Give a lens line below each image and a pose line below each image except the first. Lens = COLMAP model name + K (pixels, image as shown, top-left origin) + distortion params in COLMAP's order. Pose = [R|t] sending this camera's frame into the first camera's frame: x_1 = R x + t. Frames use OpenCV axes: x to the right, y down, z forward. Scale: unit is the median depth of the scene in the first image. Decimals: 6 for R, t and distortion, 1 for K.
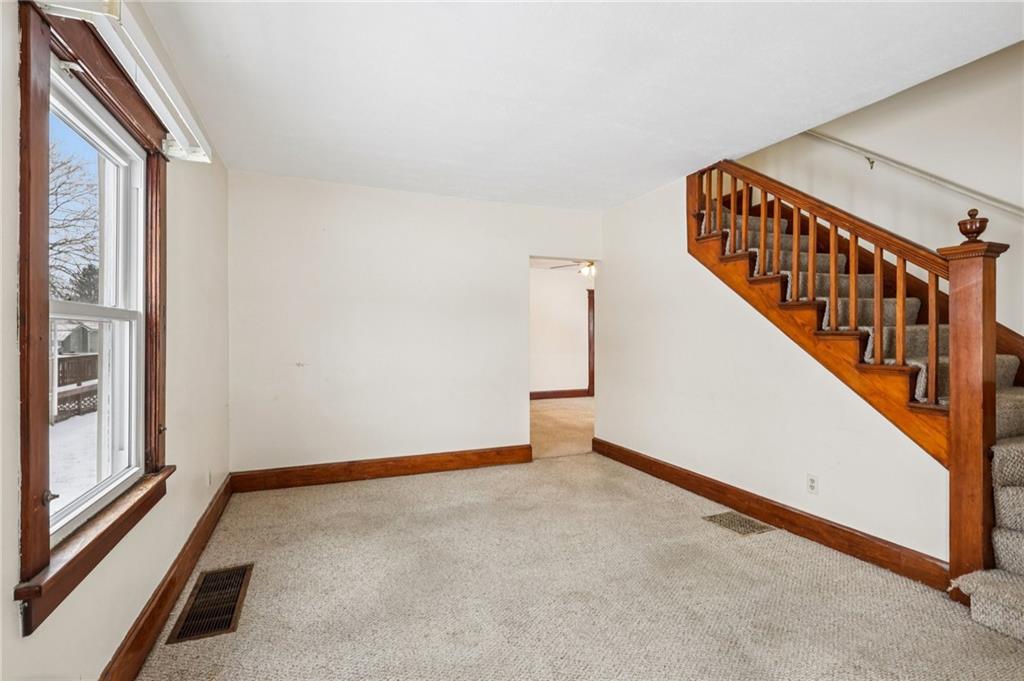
lens RADIAL K [[475.3, 0, 509.9], [0, 475.3, 332.7], [0, 0, 1]] dist [0.000460, 0.000229]
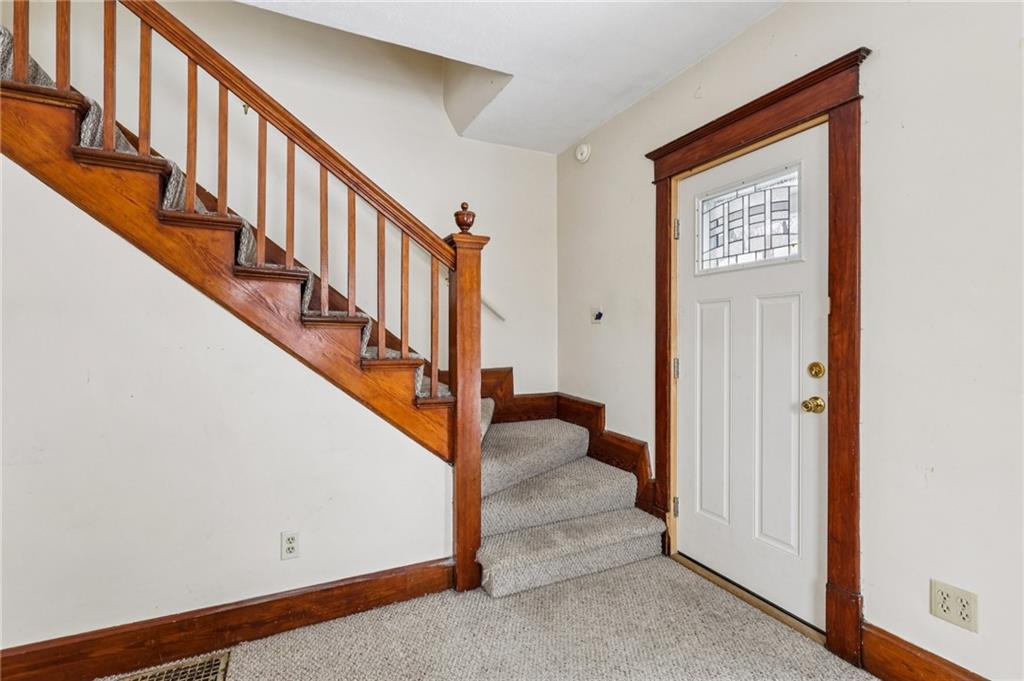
lens RADIAL K [[471.5, 0, 512.0], [0, 471.5, 340.5], [0, 0, 1]] dist [-0.000513, 0.000139]
pose [[-0.043868, -0.000417, 0.999037, -0.038534], [-0.002990, 0.999995, 0.000287, 0.030082], [-0.999033, -0.002974, -0.043869, 0.719306]]
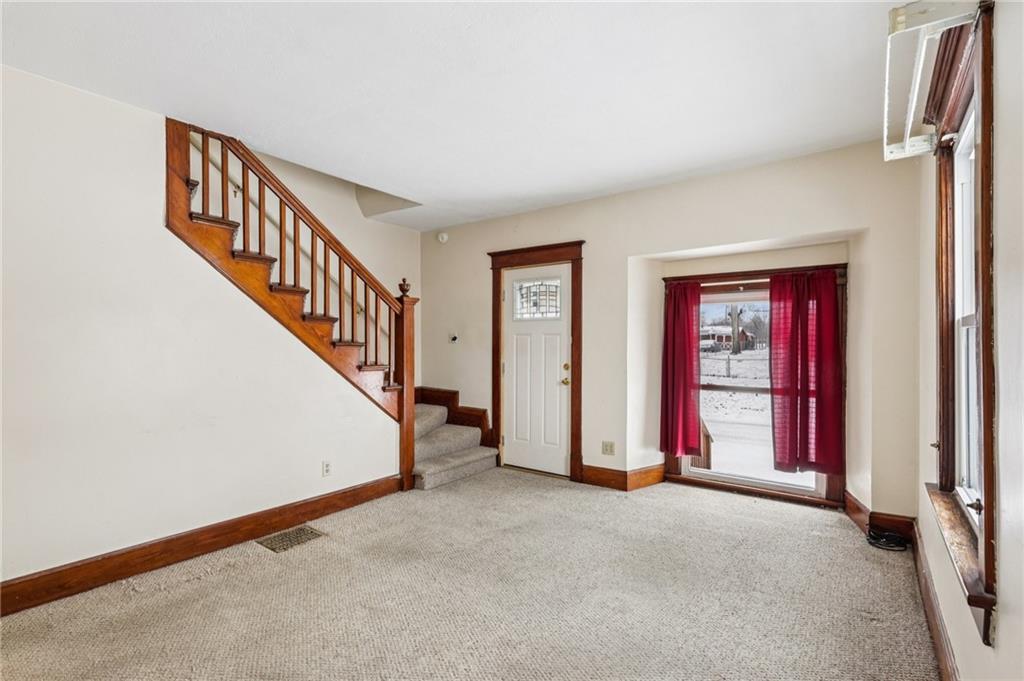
lens RADIAL K [[478.6, 0, 507.8], [0, 478.6, 347.8], [0, 0, 1]] dist [-0.000781, -0.000056]
pose [[-0.508967, -0.001561, 0.860785, -0.645280], [-0.004936, 0.999987, -0.001105, 0.010443], [-0.860772, -0.004812, -0.508968, 1.225157]]
